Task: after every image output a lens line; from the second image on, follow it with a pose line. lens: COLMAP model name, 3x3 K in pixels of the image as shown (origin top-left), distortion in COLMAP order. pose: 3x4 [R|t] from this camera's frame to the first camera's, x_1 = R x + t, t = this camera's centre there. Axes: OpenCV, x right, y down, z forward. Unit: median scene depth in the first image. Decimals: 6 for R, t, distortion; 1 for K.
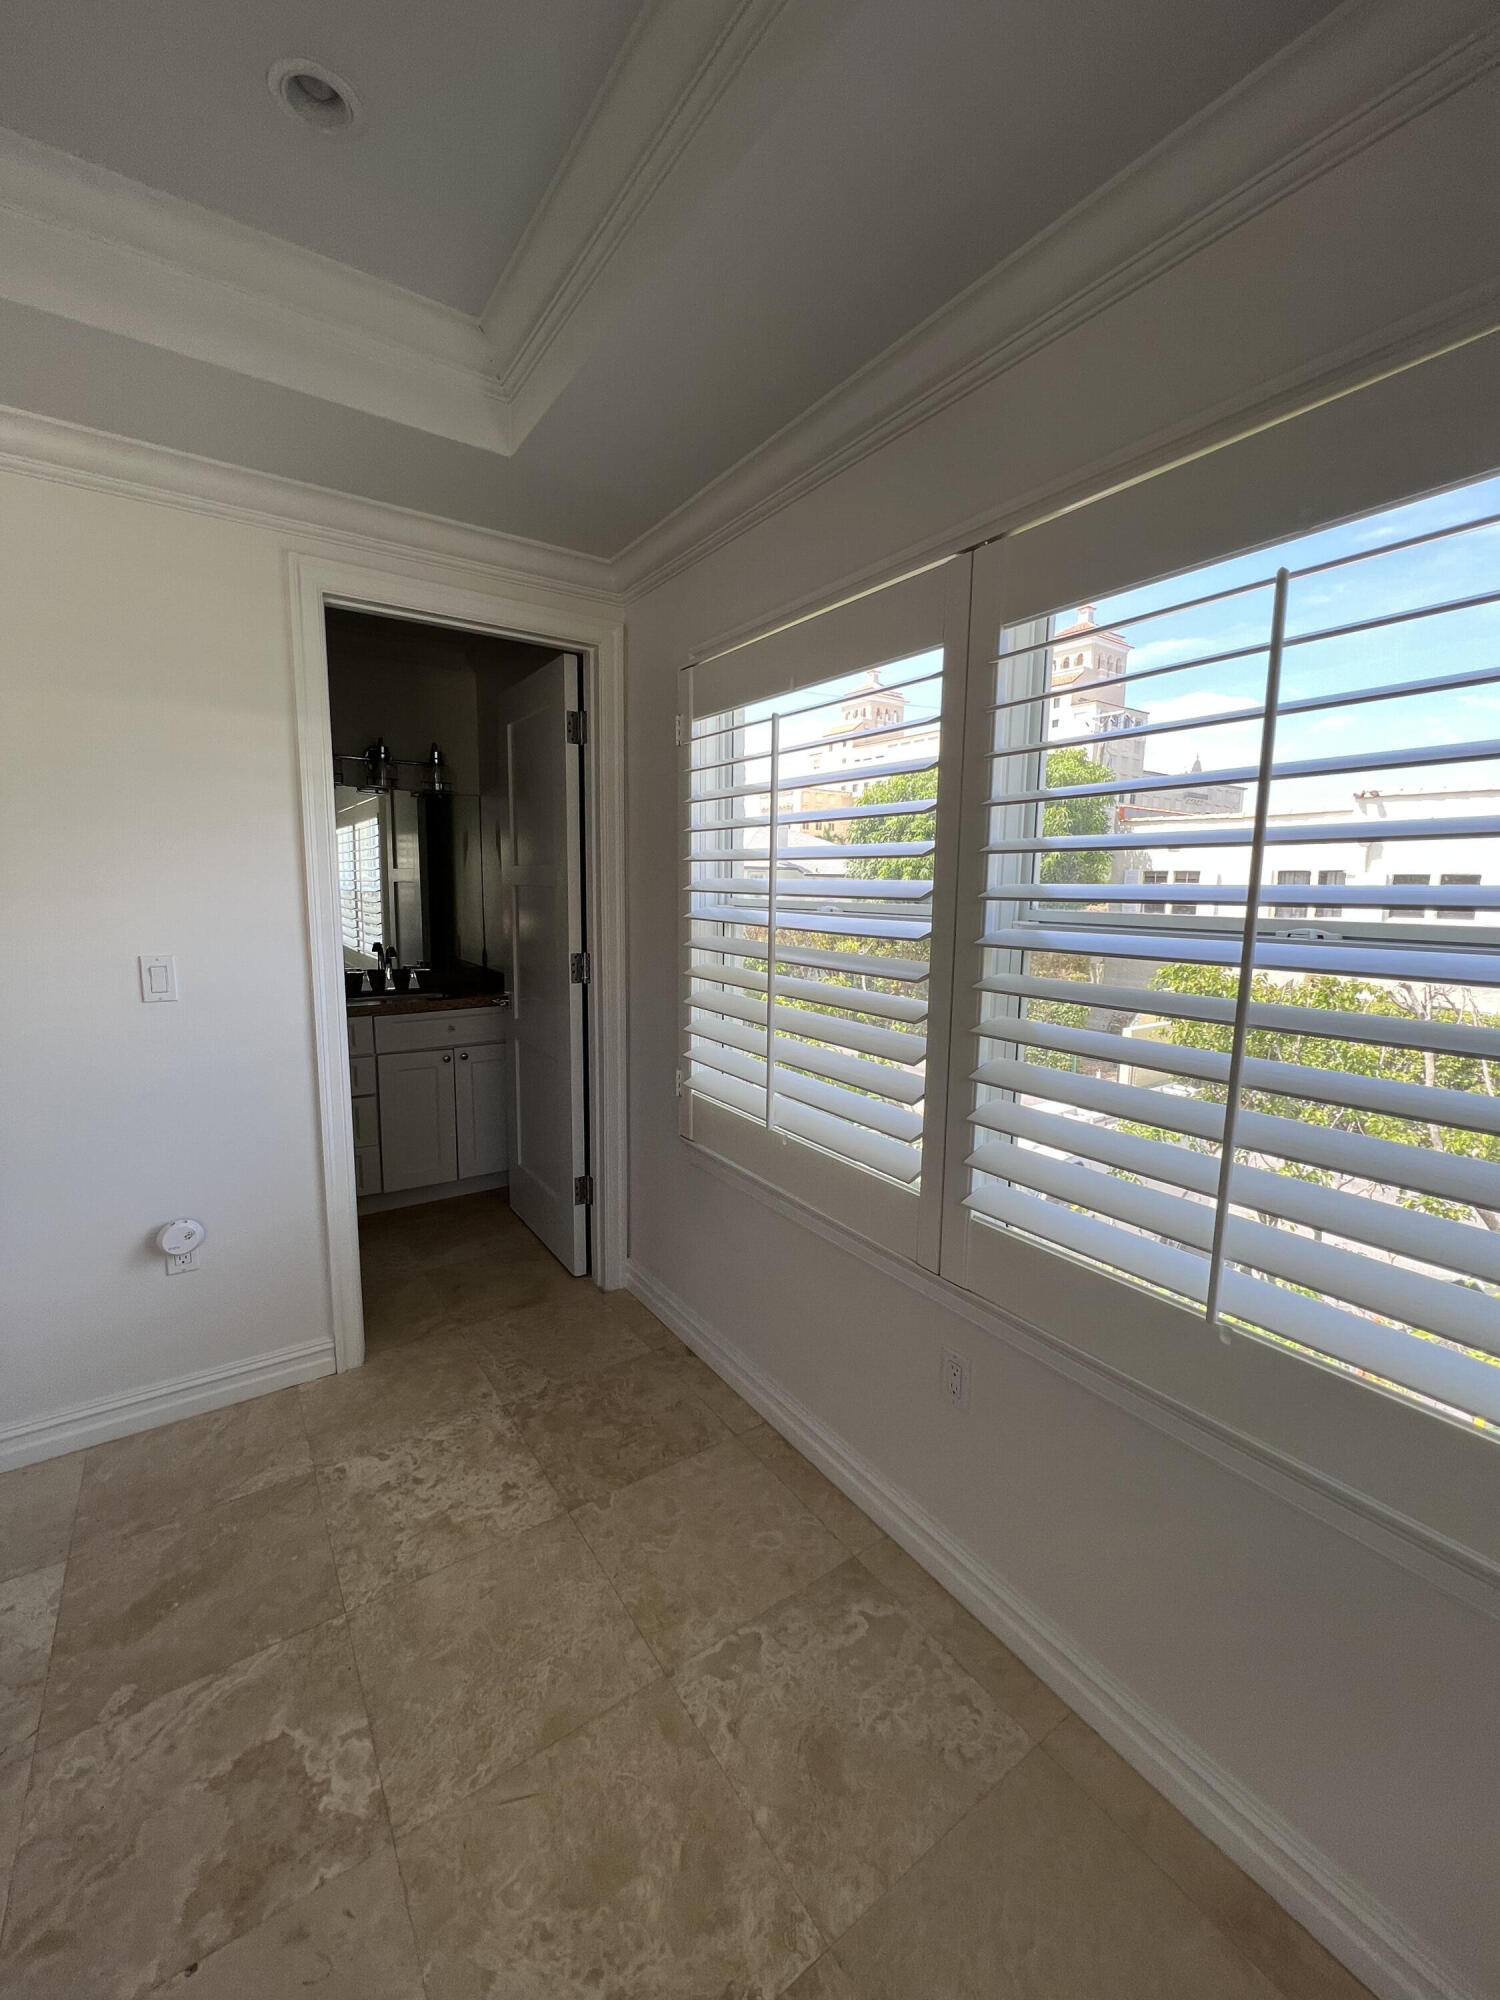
lens RADIAL K [[803.8, 0, 748.6], [0, 803.8, 1004.7], [0, 0, 1]] dist [-0.001727, 0.000346]
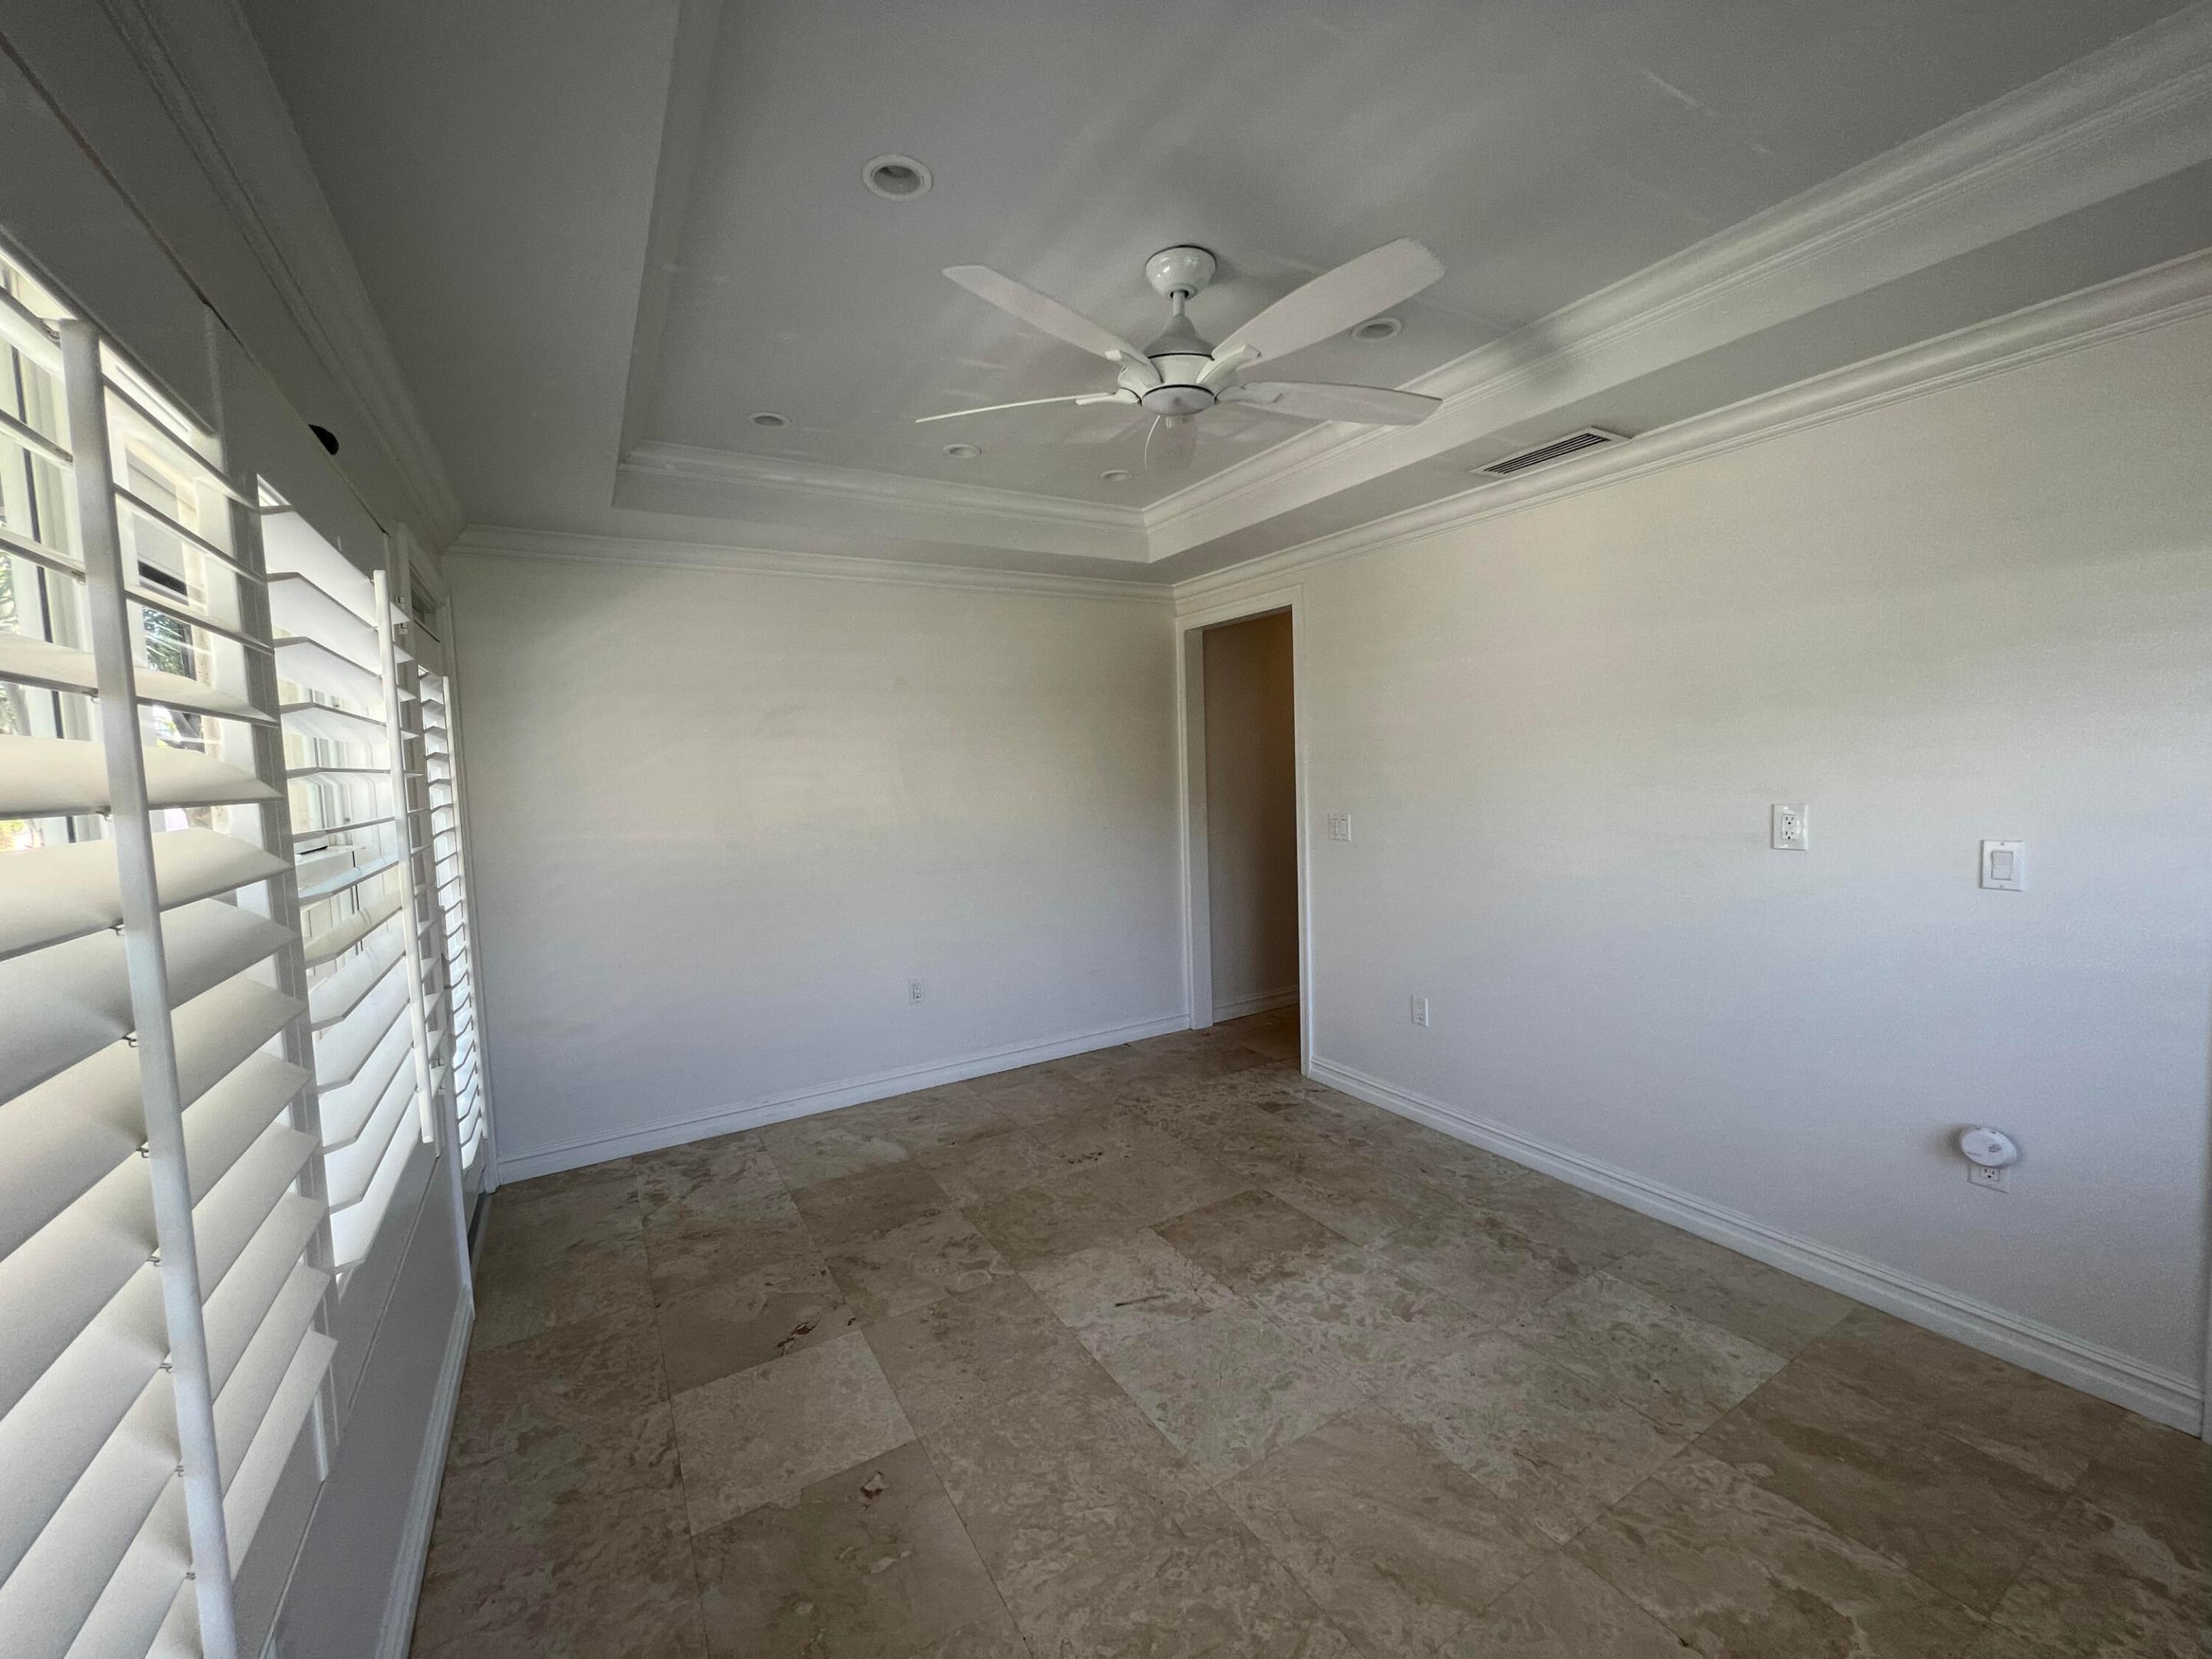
lens RADIAL K [[886.2, 0, 1106.2], [0, 886.2, 815.9], [0, 0, 1]] dist [-0.001849, 0.000171]
pose [[-0.064992, 0.046656, -0.996795, 0.511166], [-0.113913, 0.992030, 0.053860, -0.038135], [0.991363, 0.117049, -0.059159, 0.026969]]
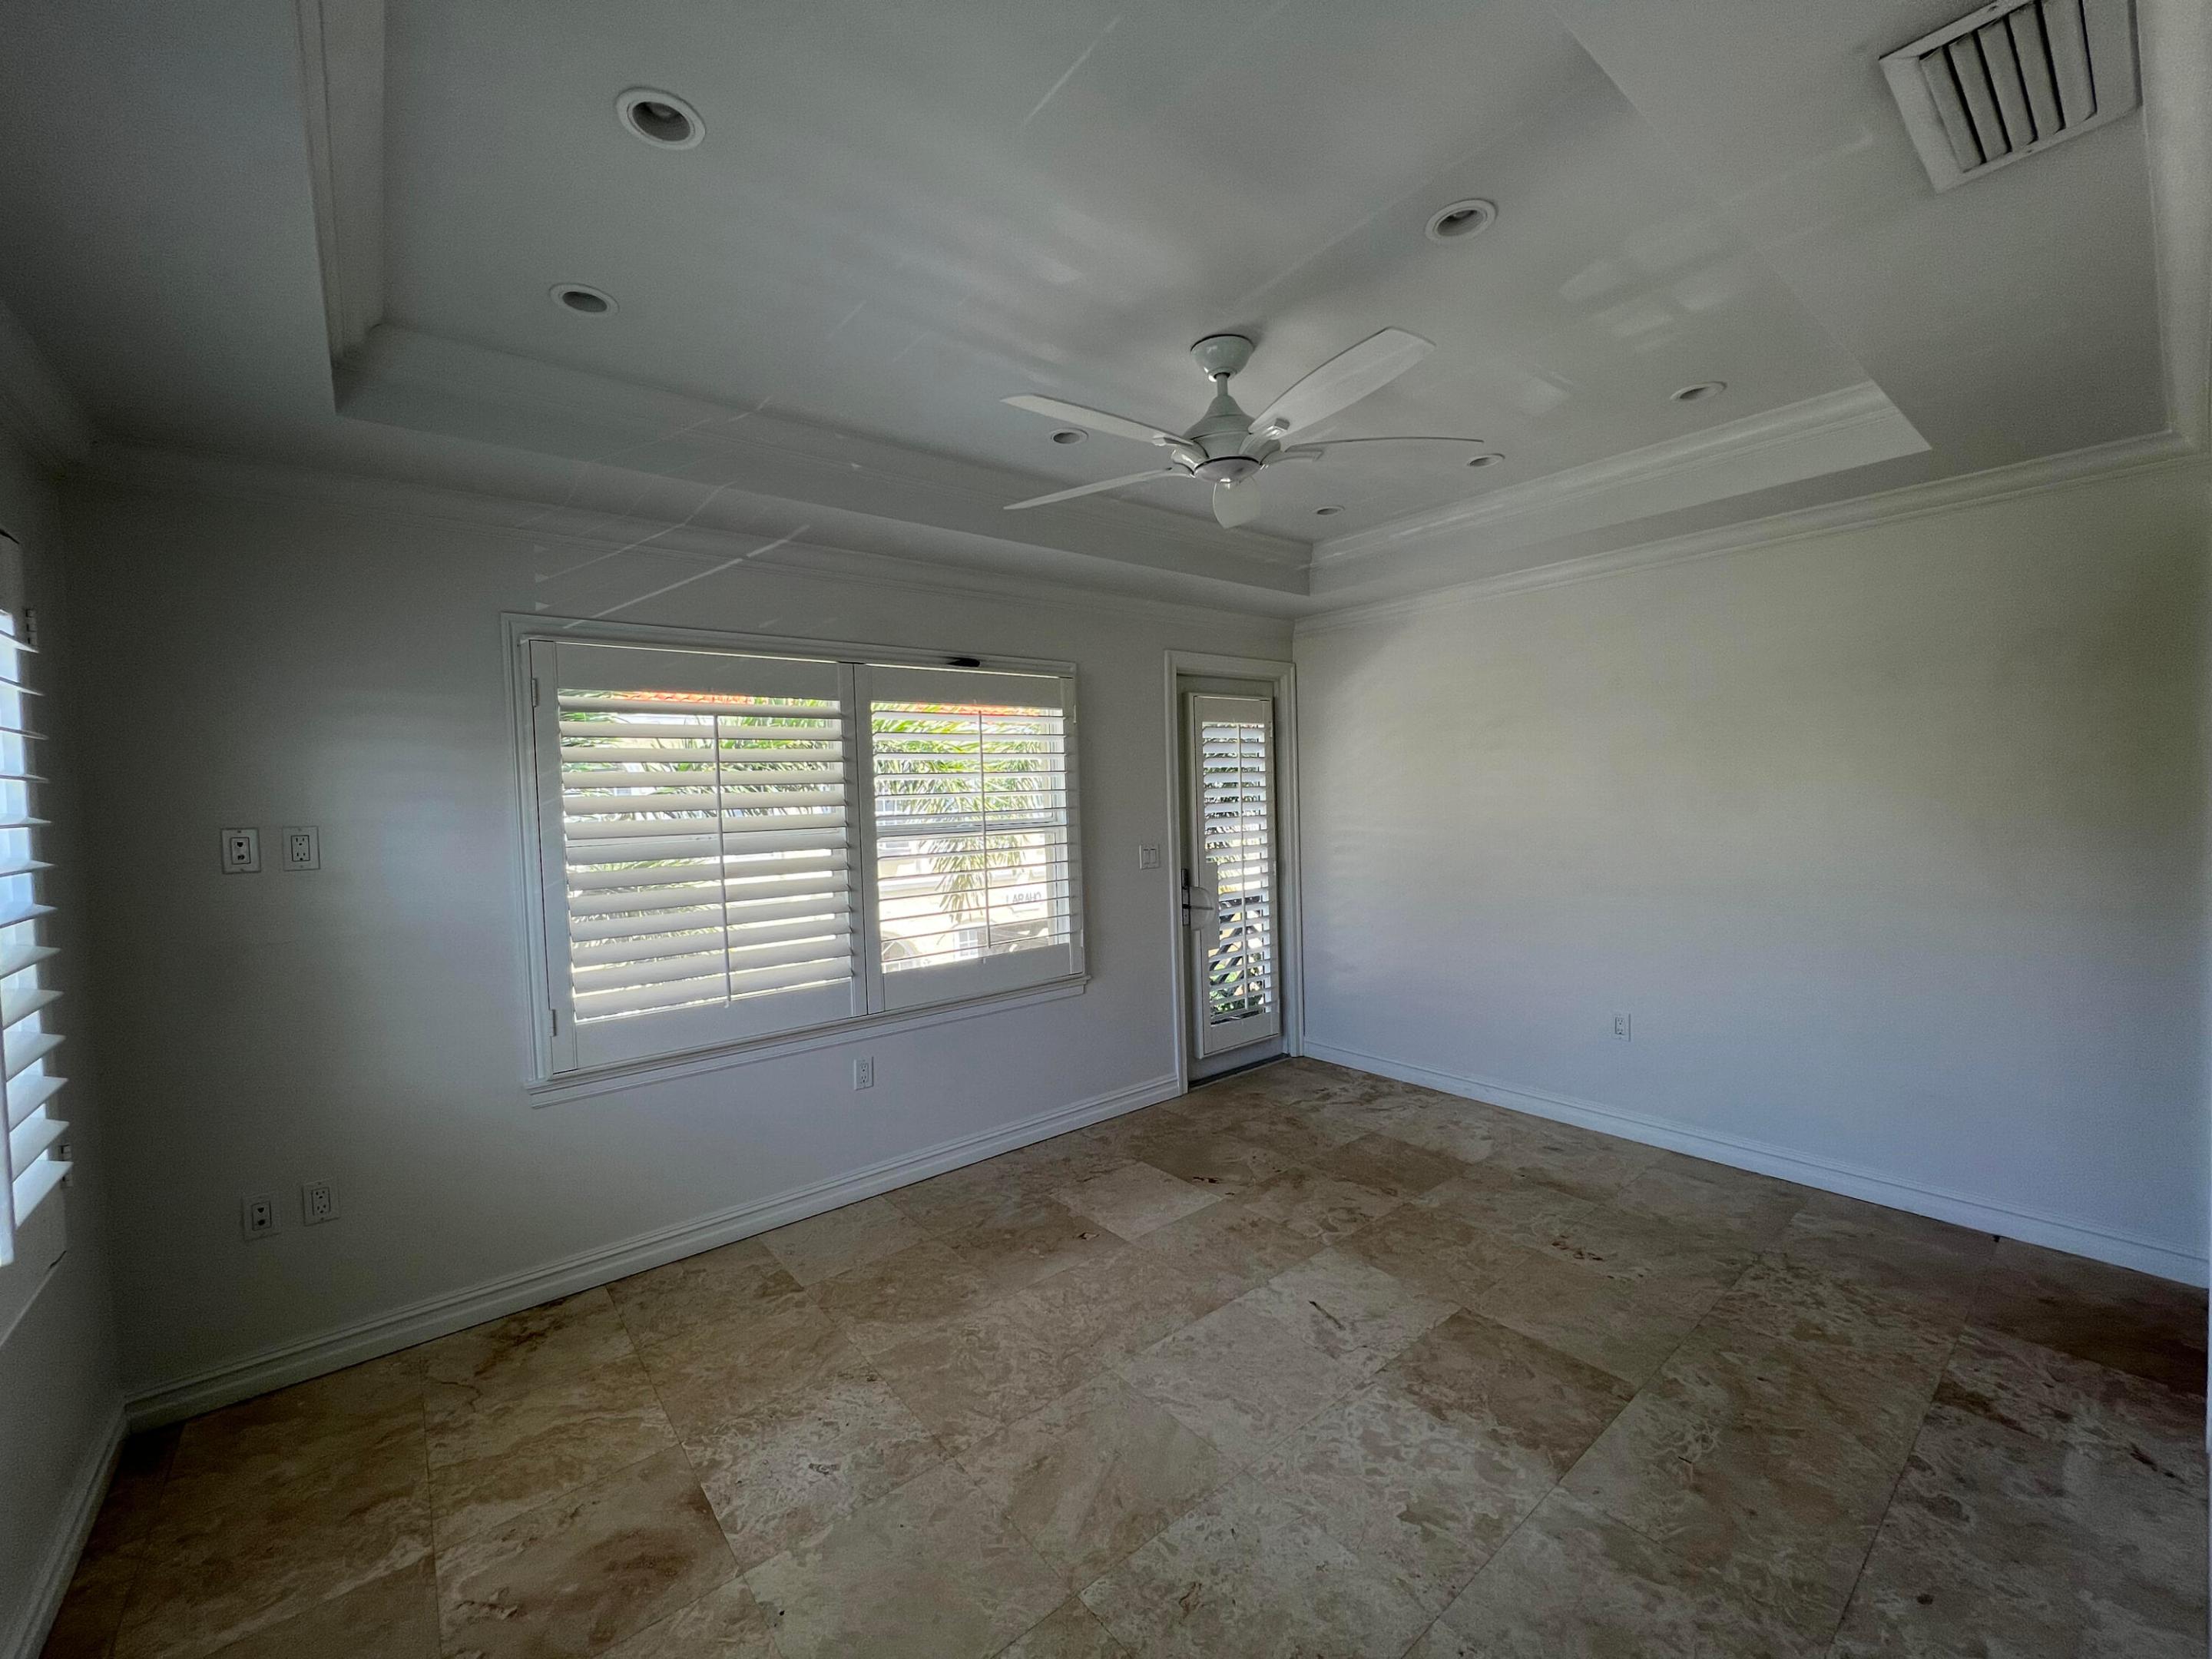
lens RADIAL K [[889.0, 0, 1100.1], [0, 889.0, 812.2], [0, 0, 1]] dist [-0.001727, 0.000346]
pose [[-0.996877, 0.015594, -0.077415, -0.602456], [0.002546, 0.986147, 0.165856, -0.298988], [0.078929, 0.165141, -0.983107, 1.648904]]
